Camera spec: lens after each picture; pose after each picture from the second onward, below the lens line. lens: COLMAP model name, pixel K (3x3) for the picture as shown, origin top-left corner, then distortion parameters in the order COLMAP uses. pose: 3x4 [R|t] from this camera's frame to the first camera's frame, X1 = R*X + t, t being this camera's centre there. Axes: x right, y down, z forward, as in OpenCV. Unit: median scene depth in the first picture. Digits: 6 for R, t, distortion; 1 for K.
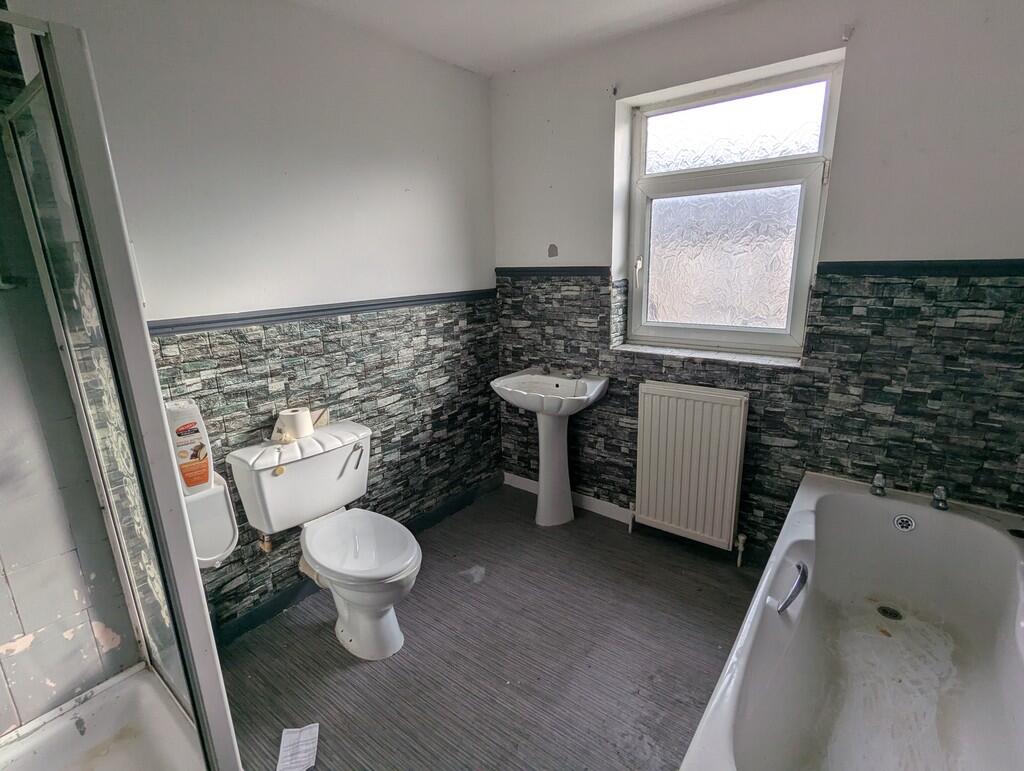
lens RADIAL K [[491.6, 0, 513.0], [0, 491.6, 387.6], [0, 0, 1]] dist [-0.005604, 0.003340]
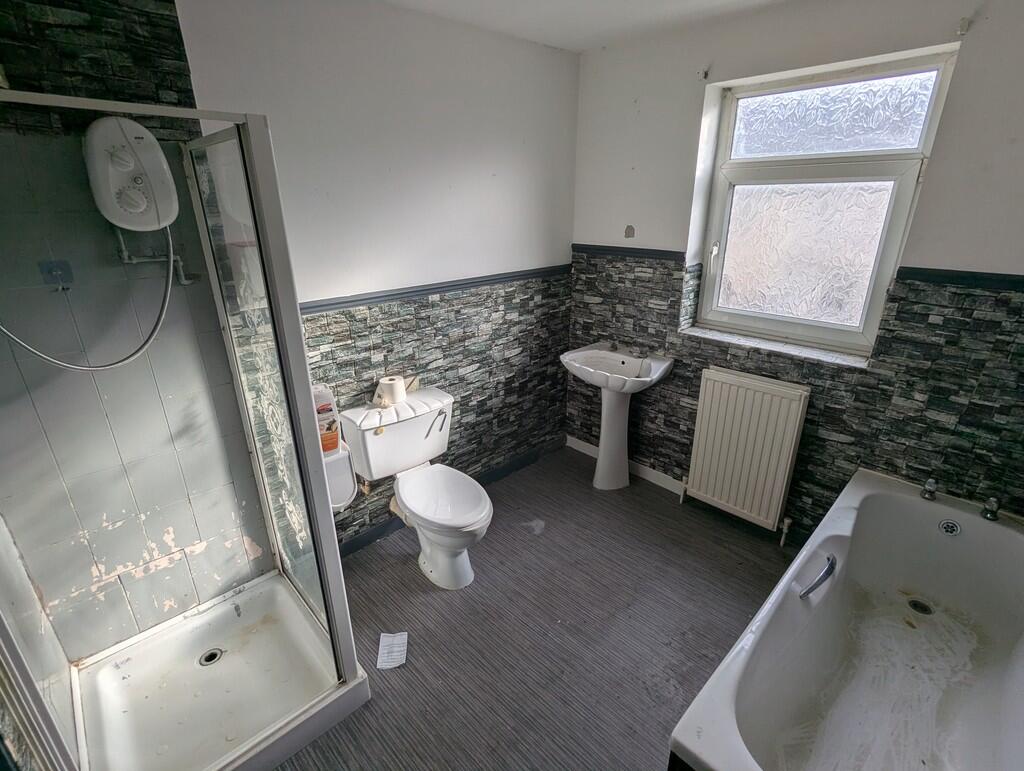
lens RADIAL K [[491.6, 0, 512.6], [0, 491.6, 389.7], [0, 0, 1]] dist [-0.005604, 0.003340]
pose [[0.989023, 0.071164, -0.129496, -0.005790], [-0.055562, 0.991176, 0.120343, -0.081059], [0.136918, -0.111827, 0.984250, -0.109324]]
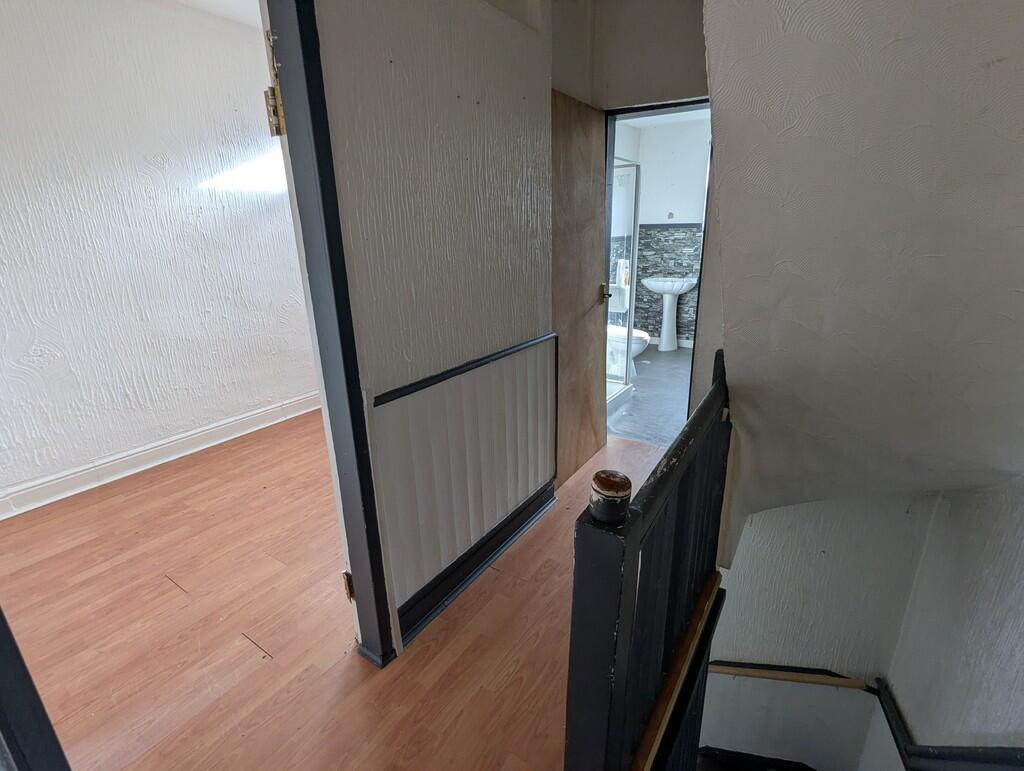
lens RADIAL K [[491.6, 0, 512.9], [0, 491.6, 384.4], [0, 0, 1]] dist [-0.005604, 0.003340]
pose [[0.997425, -0.017675, 0.069501, -0.971062], [0.013886, 0.998410, 0.054626, 0.403739], [-0.070356, -0.053520, 0.996085, -1.374055]]
